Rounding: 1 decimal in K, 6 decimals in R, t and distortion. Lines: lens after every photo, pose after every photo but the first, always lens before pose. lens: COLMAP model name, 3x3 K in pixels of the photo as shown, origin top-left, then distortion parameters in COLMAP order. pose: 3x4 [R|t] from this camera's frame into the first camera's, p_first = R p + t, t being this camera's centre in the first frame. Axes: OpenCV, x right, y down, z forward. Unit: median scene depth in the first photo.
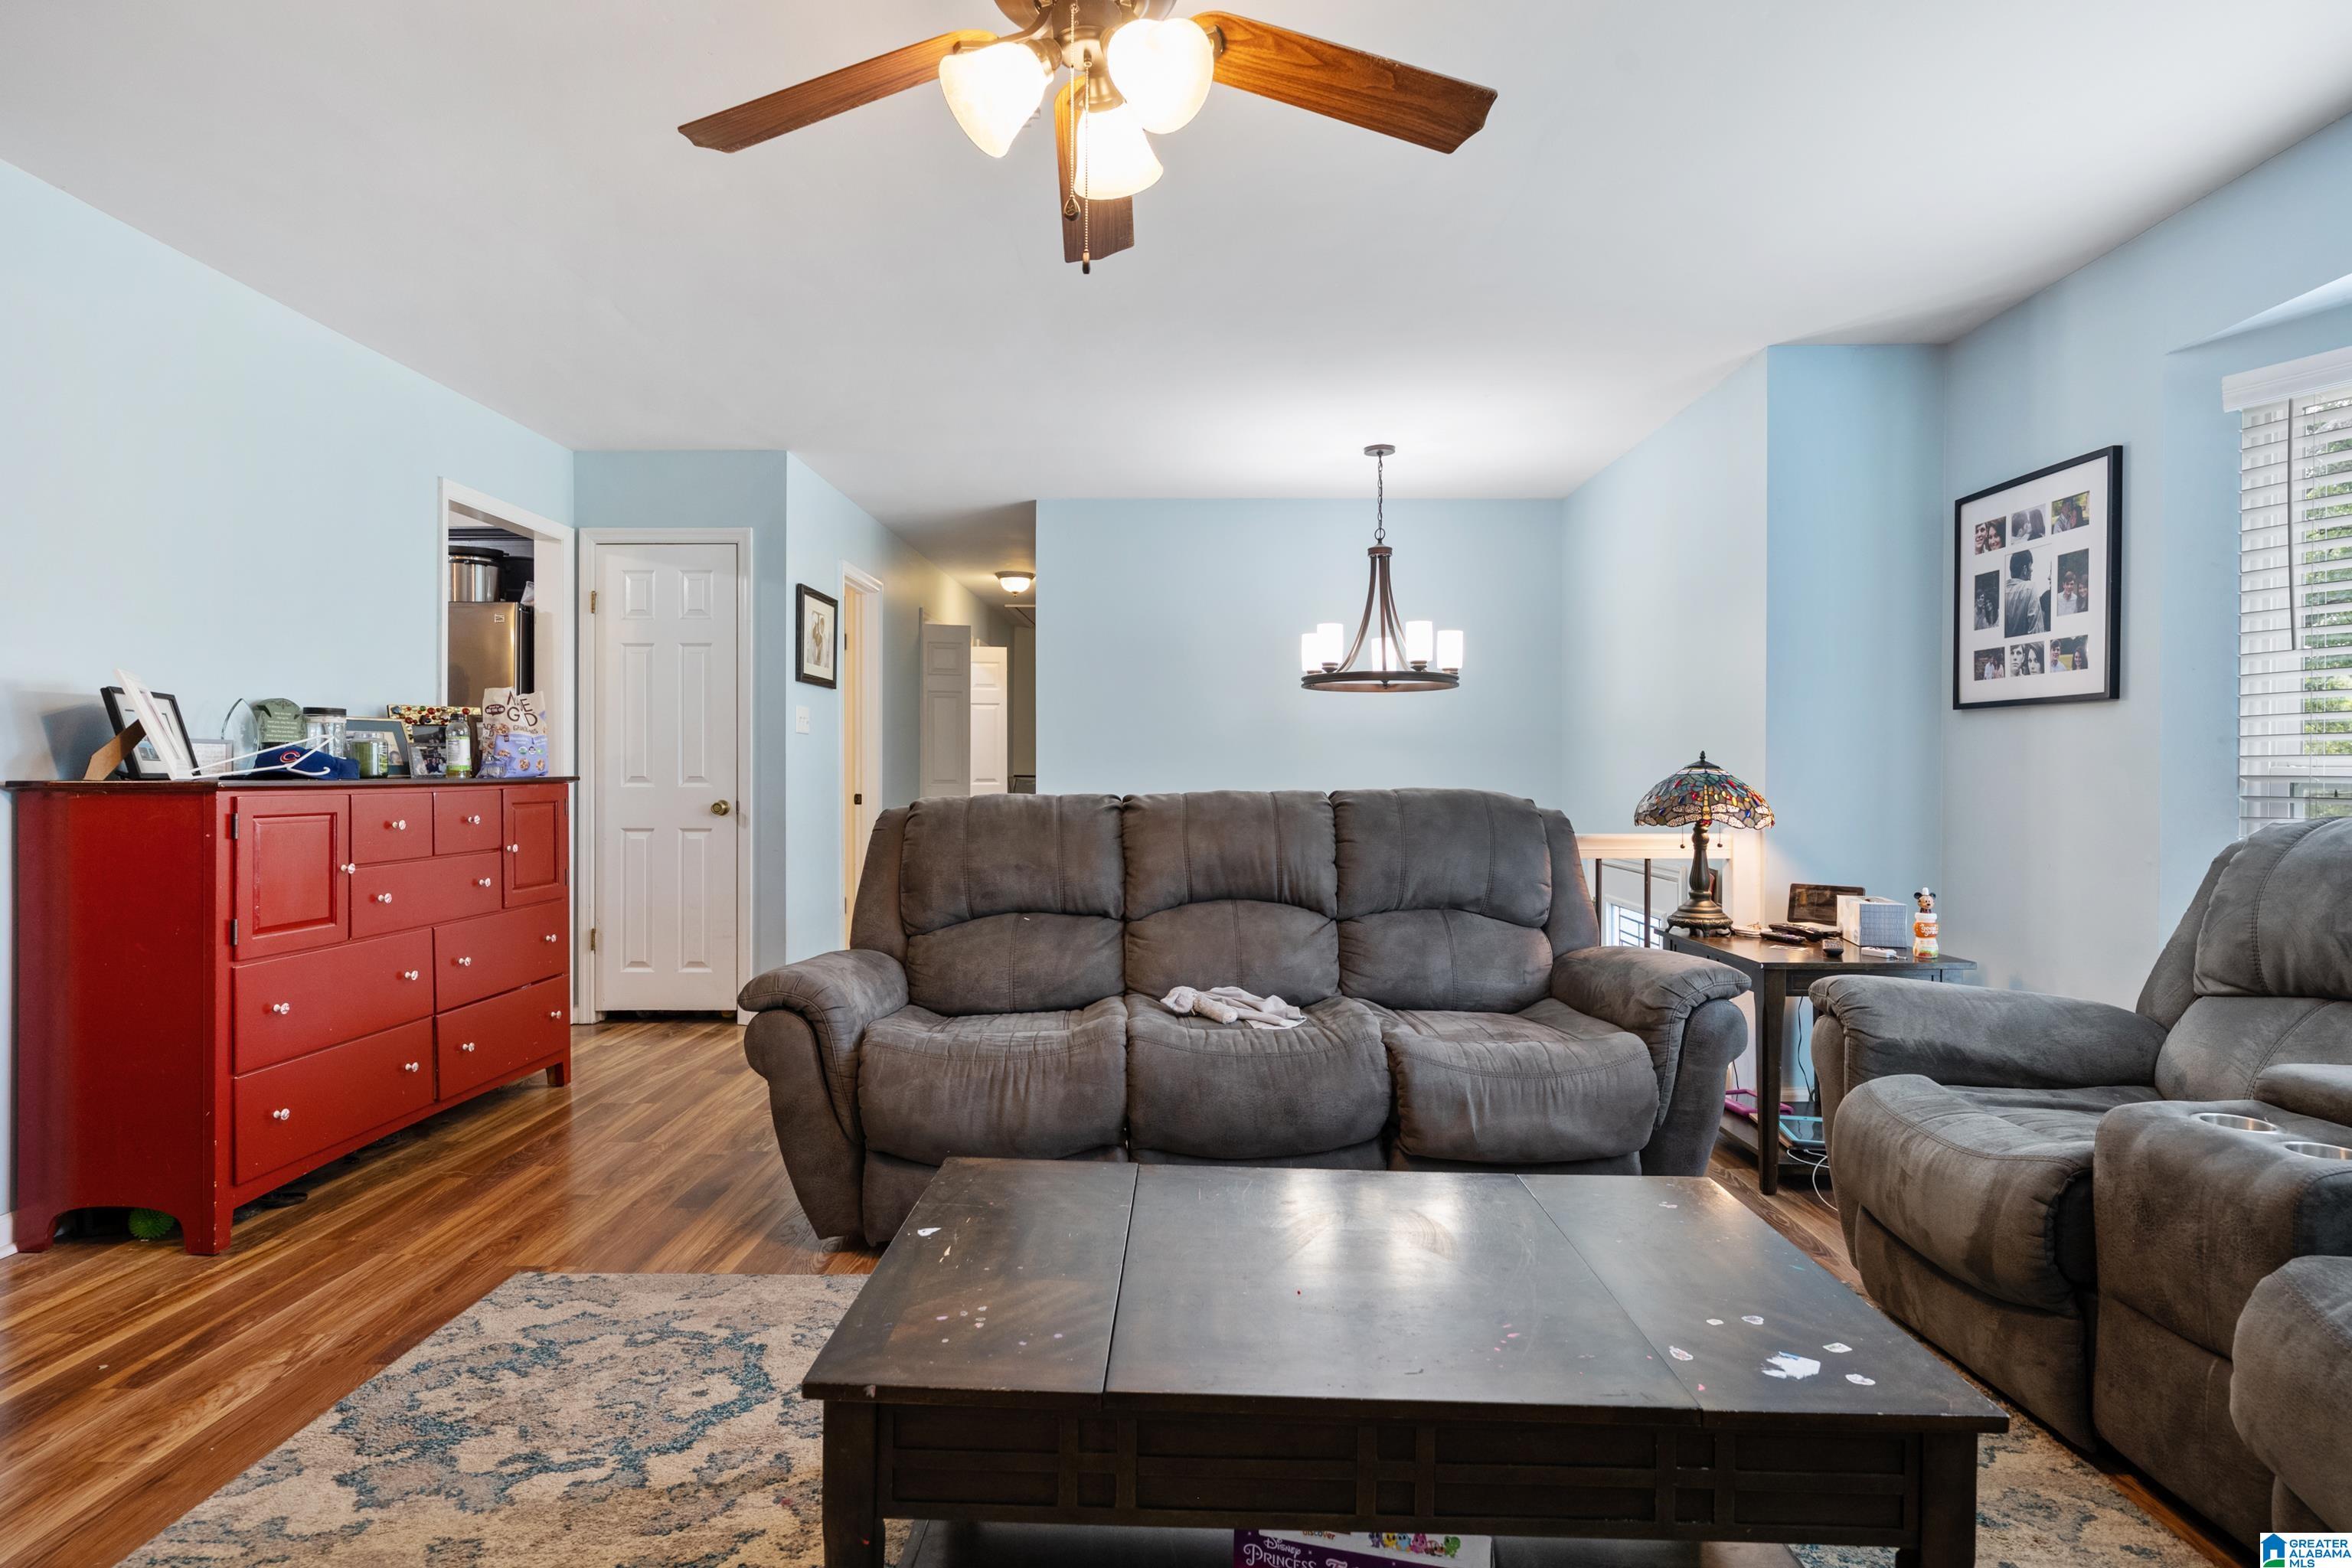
lens RADIAL K [[1217.8, 0, 1181.1], [0, 1217.8, 774.0], [0, 0, 1]] dist [-0.002402, 0.001562]
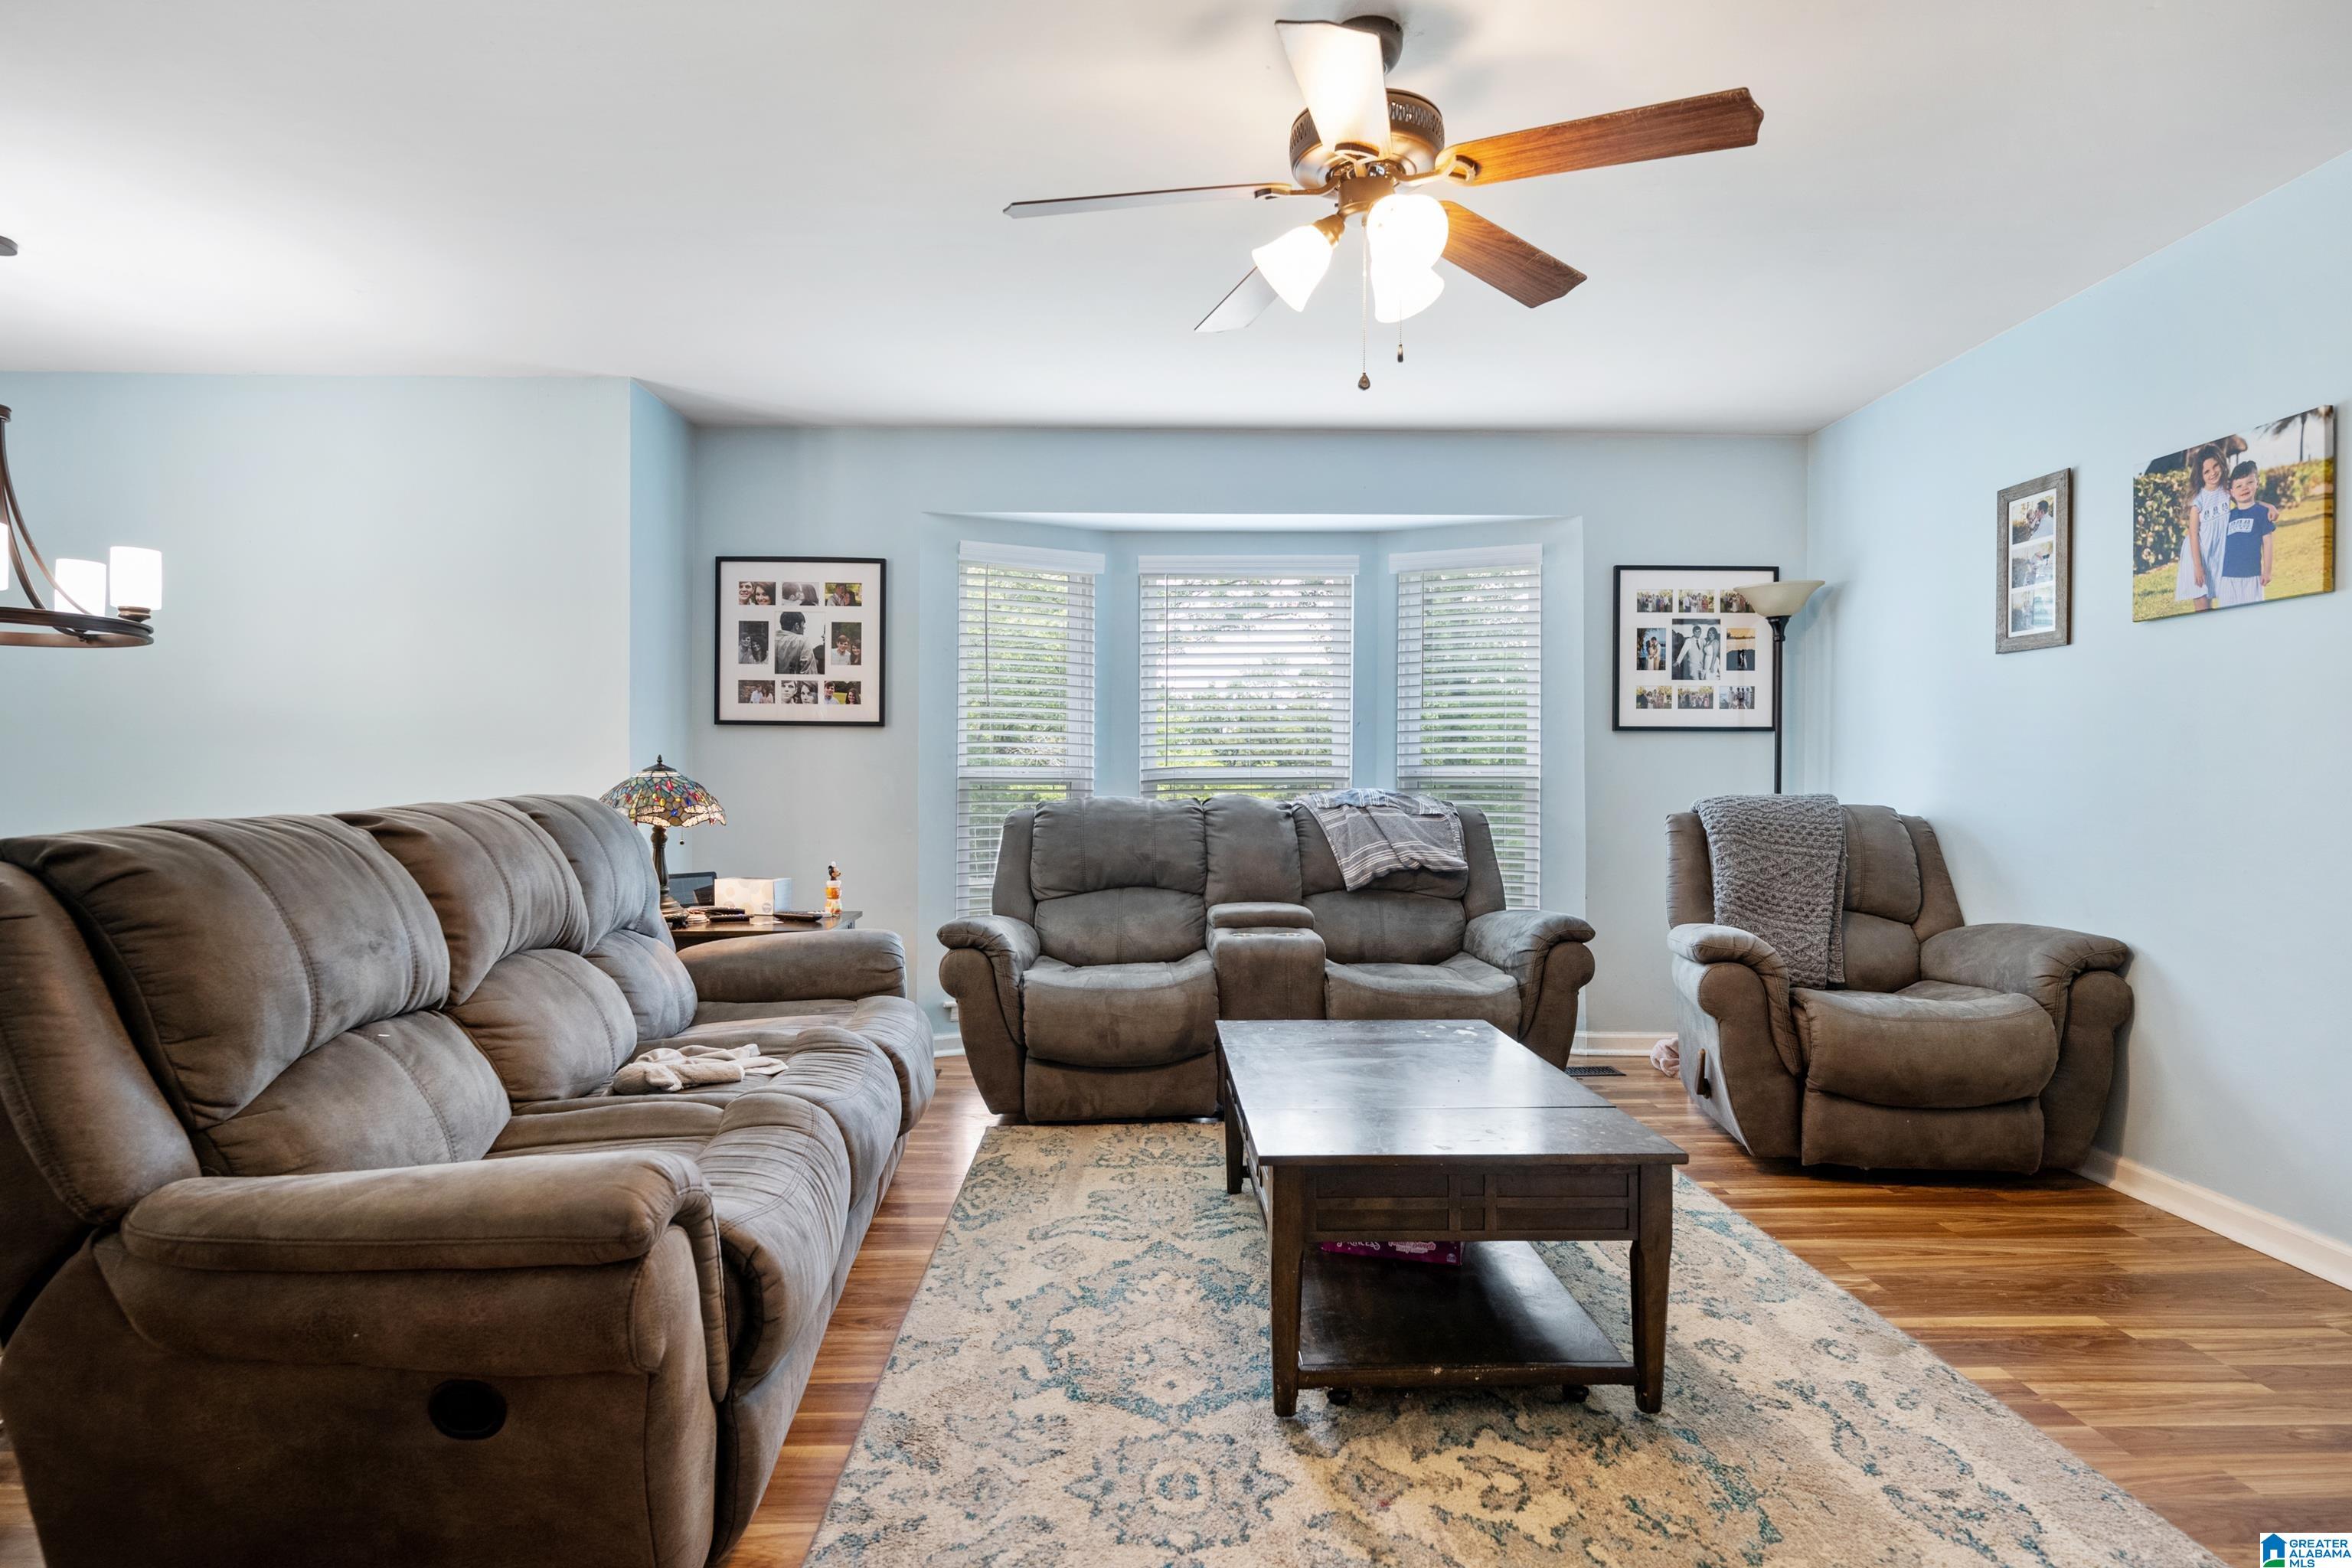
lens RADIAL K [[1217.8, 0, 1183.1], [0, 1217.8, 787.7], [0, 0, 1]] dist [-0.002402, 0.001562]
pose [[-0.054526, -0.011089, 0.998451, -0.712677], [0.000519, 0.999938, 0.011134, -0.002252], [-0.998512, 0.001125, -0.054517, 0.662786]]
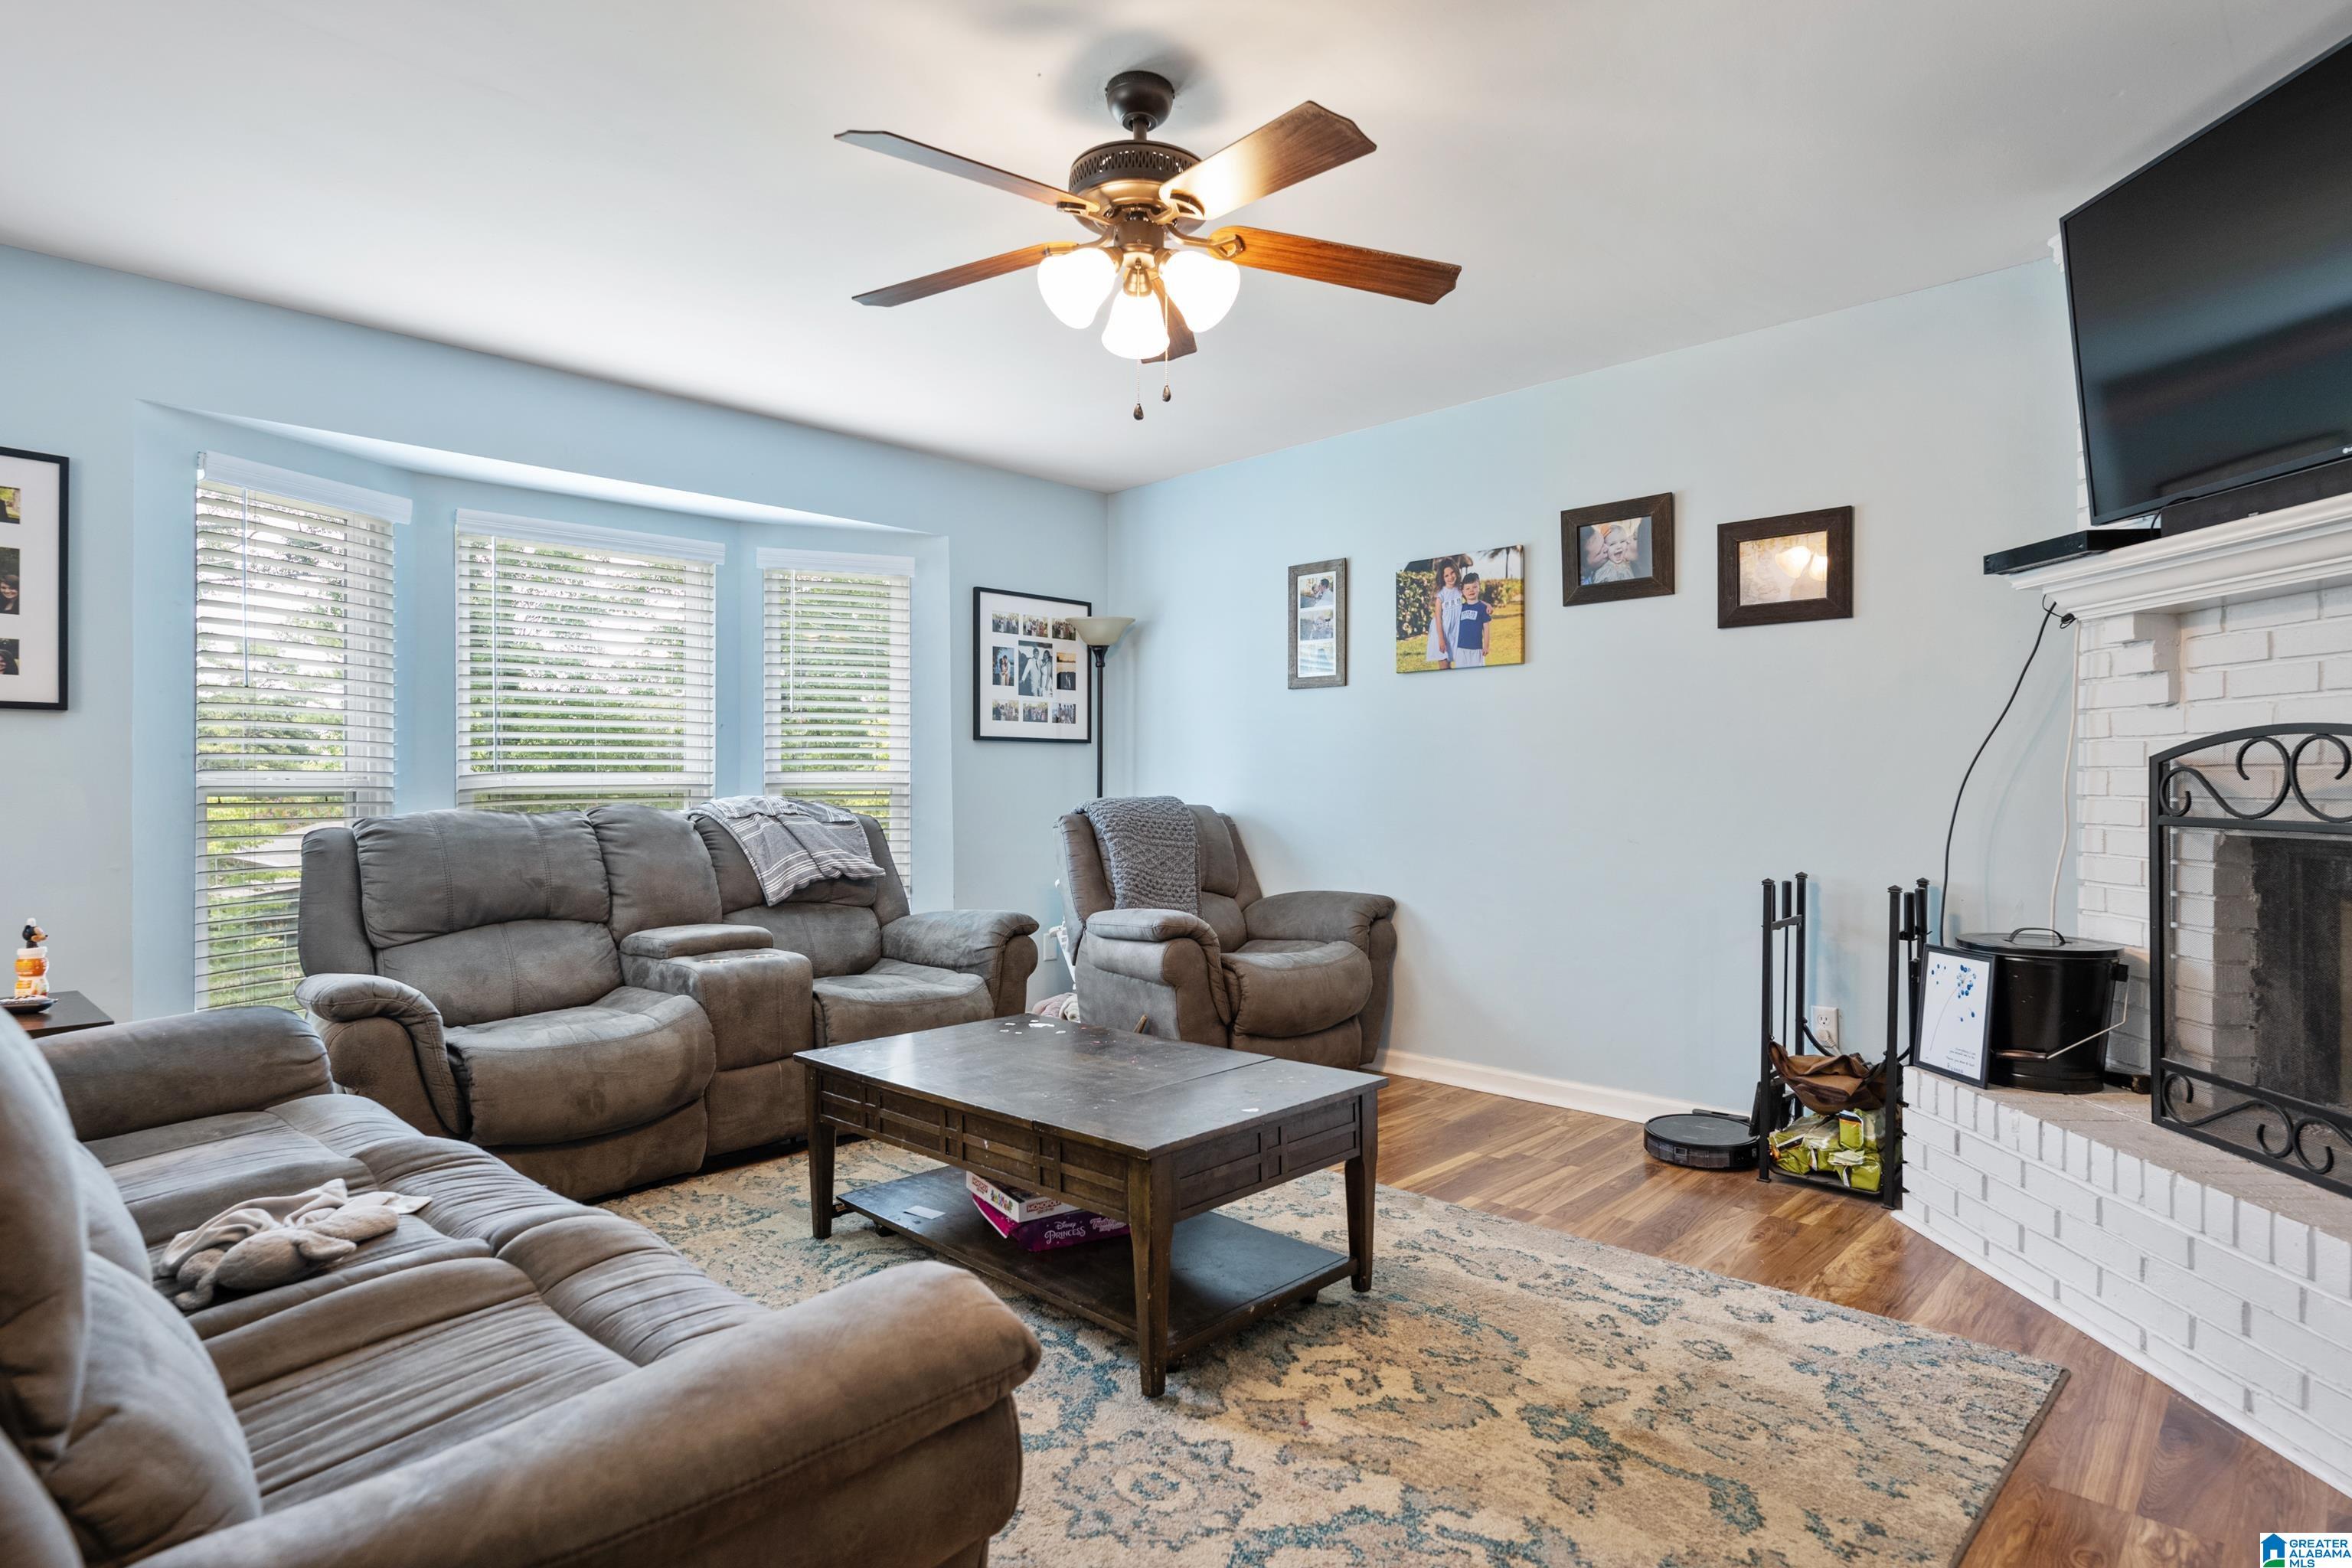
lens RADIAL K [[1217.8, 0, 1192.8], [0, 1217.8, 787.1], [0, 0, 1]] dist [-0.002402, 0.001562]
pose [[-0.736396, -0.002876, 0.676544, -0.552257], [0.002211, 0.999975, 0.006657, -0.002949], [-0.676547, 0.006398, -0.736372, 1.034655]]
